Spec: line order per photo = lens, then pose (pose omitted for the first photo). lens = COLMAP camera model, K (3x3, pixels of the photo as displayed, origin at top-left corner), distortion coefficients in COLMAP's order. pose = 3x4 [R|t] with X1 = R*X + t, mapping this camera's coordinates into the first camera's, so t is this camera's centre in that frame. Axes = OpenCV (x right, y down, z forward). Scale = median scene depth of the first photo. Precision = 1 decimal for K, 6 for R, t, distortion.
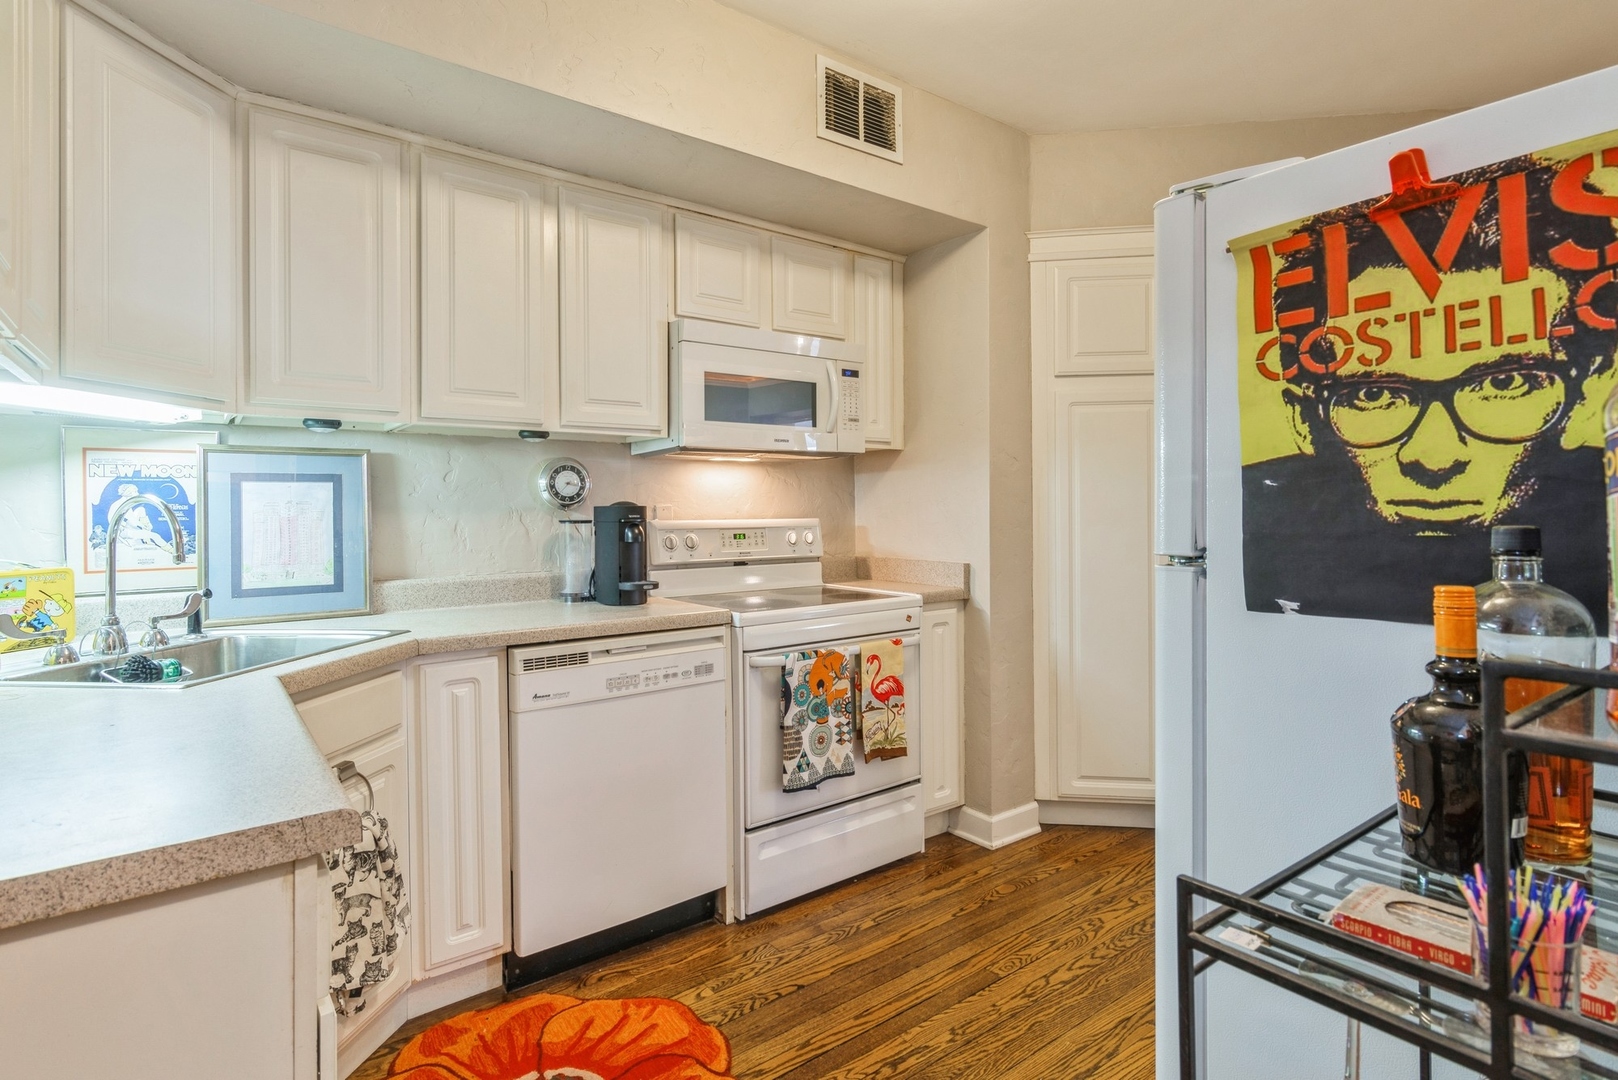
lens RADIAL K [[787.0, 0, 827.6], [0, 787.0, 504.4], [0, 0, 1]] dist [0.002340, 0.002484]
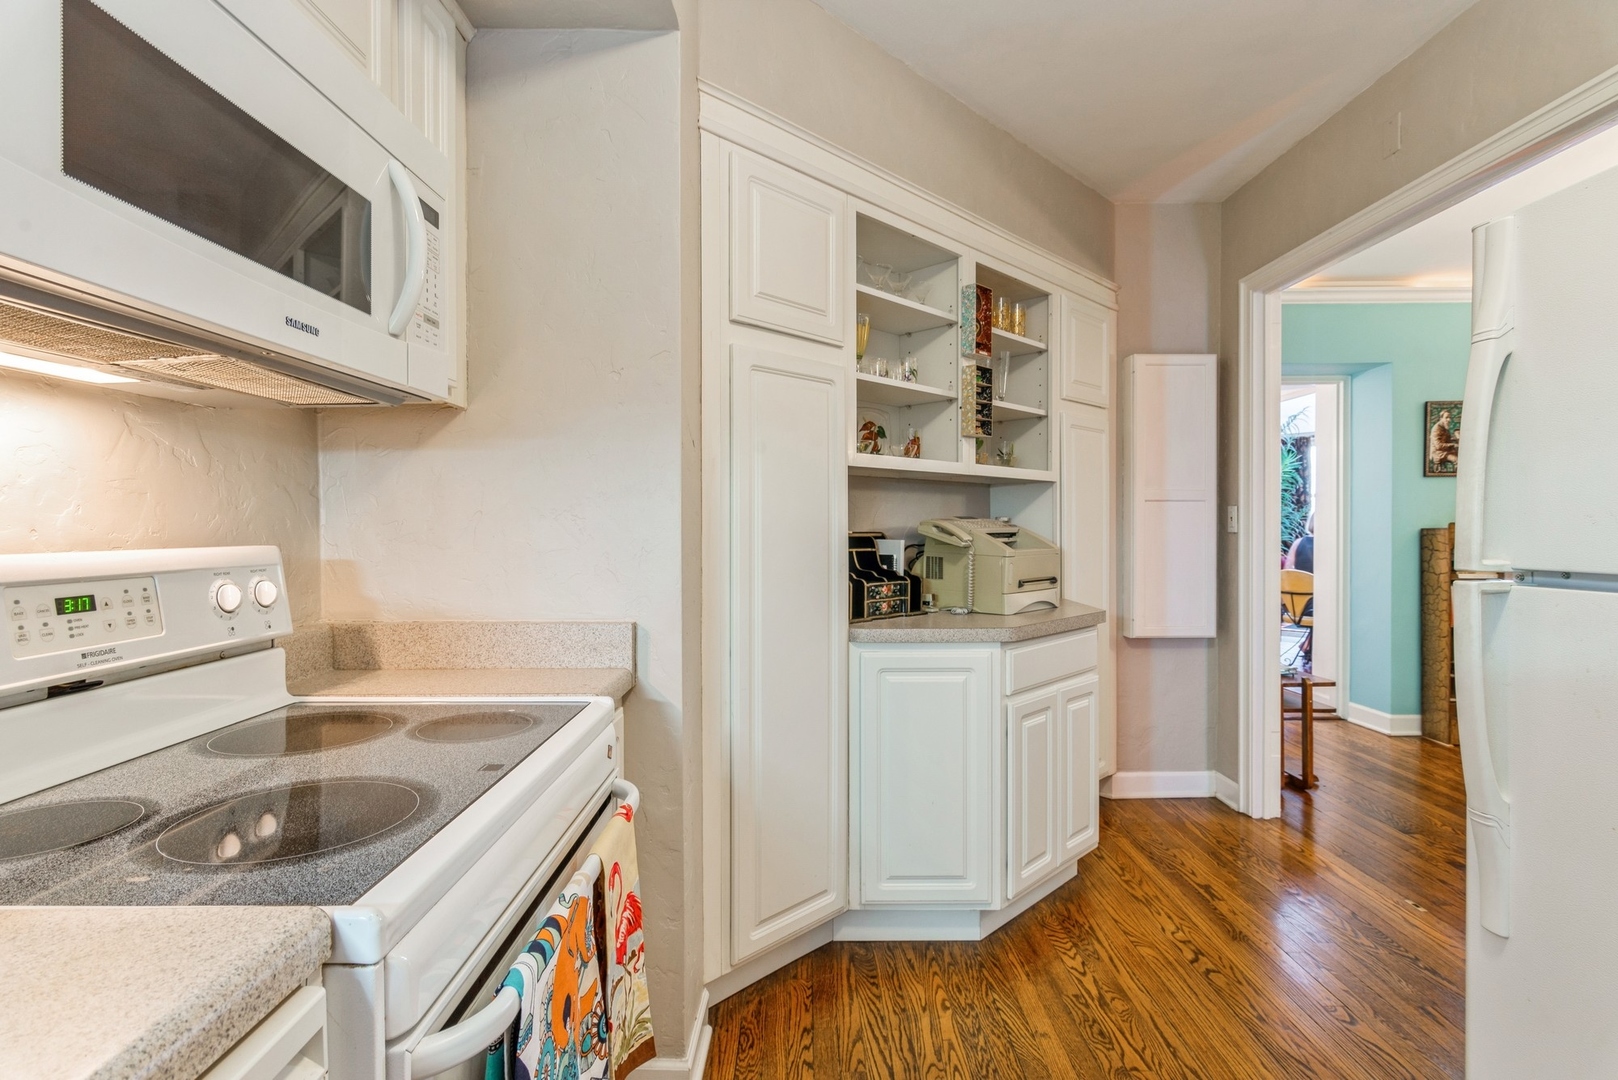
lens RADIAL K [[787.0, 0, 797.7], [0, 787.0, 528.4], [0, 0, 1]] dist [0.002340, 0.002484]
pose [[0.608069, 0.002107, 0.793881, -0.231899], [-0.006809, 0.999974, 0.002561, 0.007338], [-0.793855, -0.006963, 0.608067, 0.681591]]
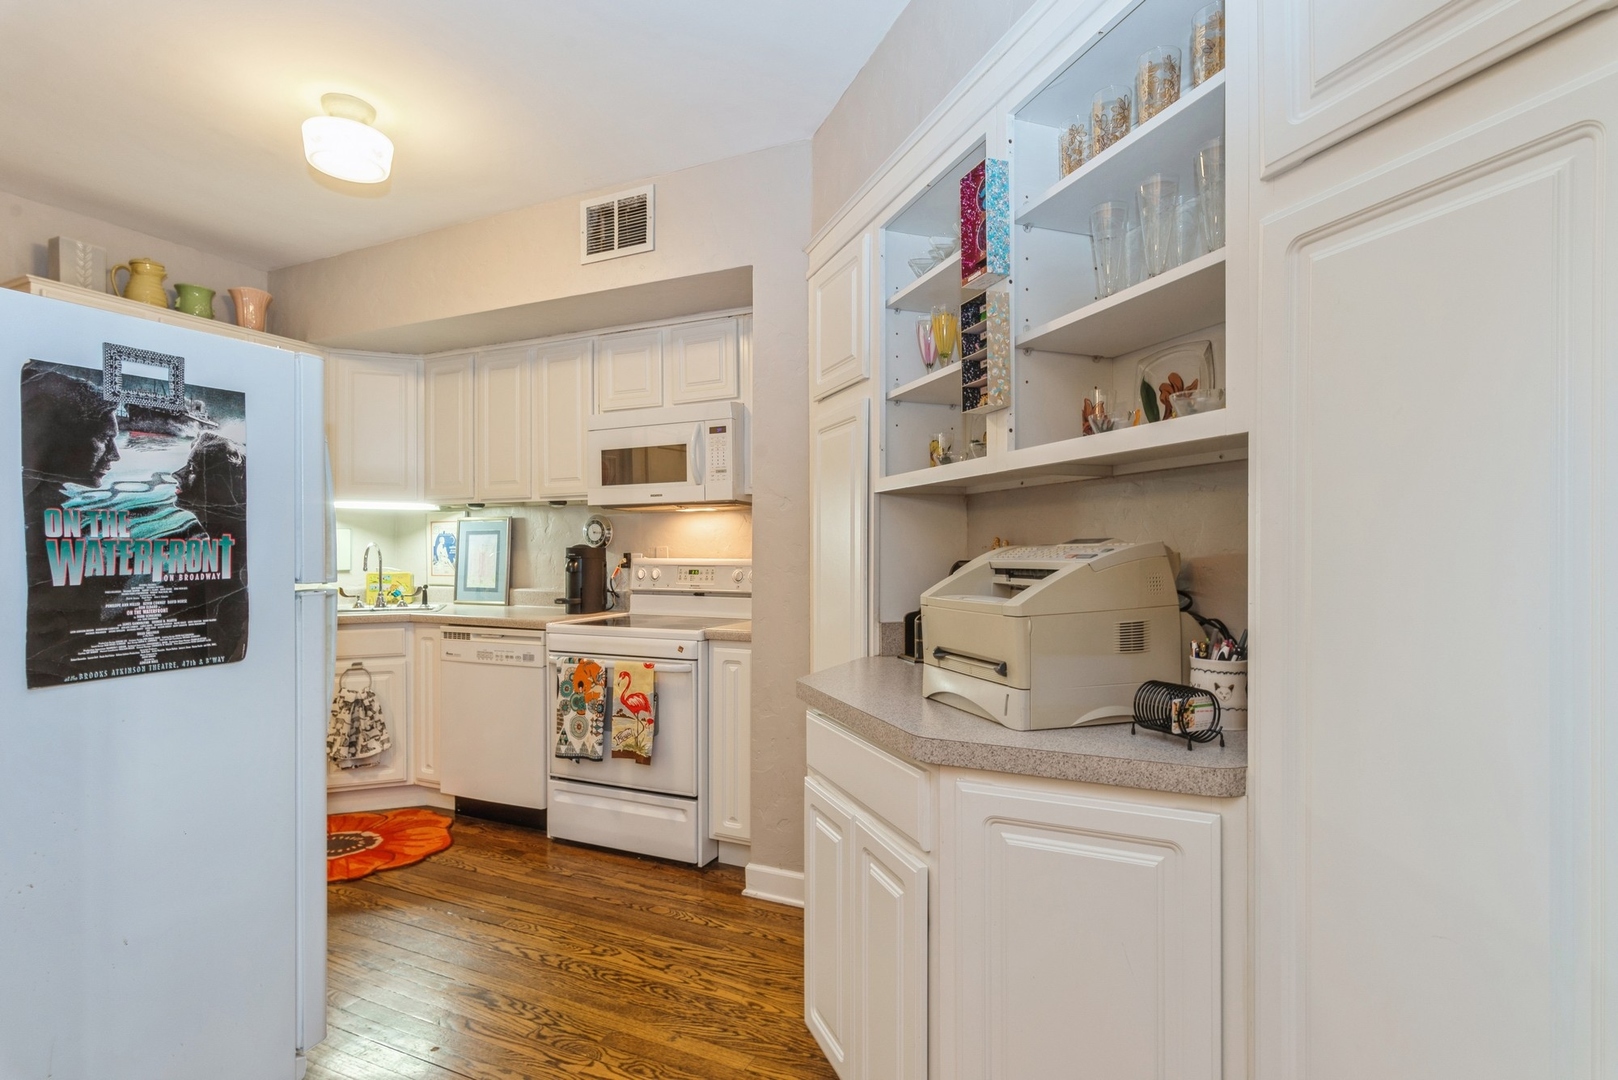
lens RADIAL K [[787.0, 0, 817.4], [0, 787.0, 546.9], [0, 0, 1]] dist [0.002340, 0.002484]
pose [[0.481659, 0.003631, -0.876351, 1.294540], [0.001906, 0.999985, 0.005191, -0.006059], [0.876357, -0.004170, 0.481644, 0.697943]]
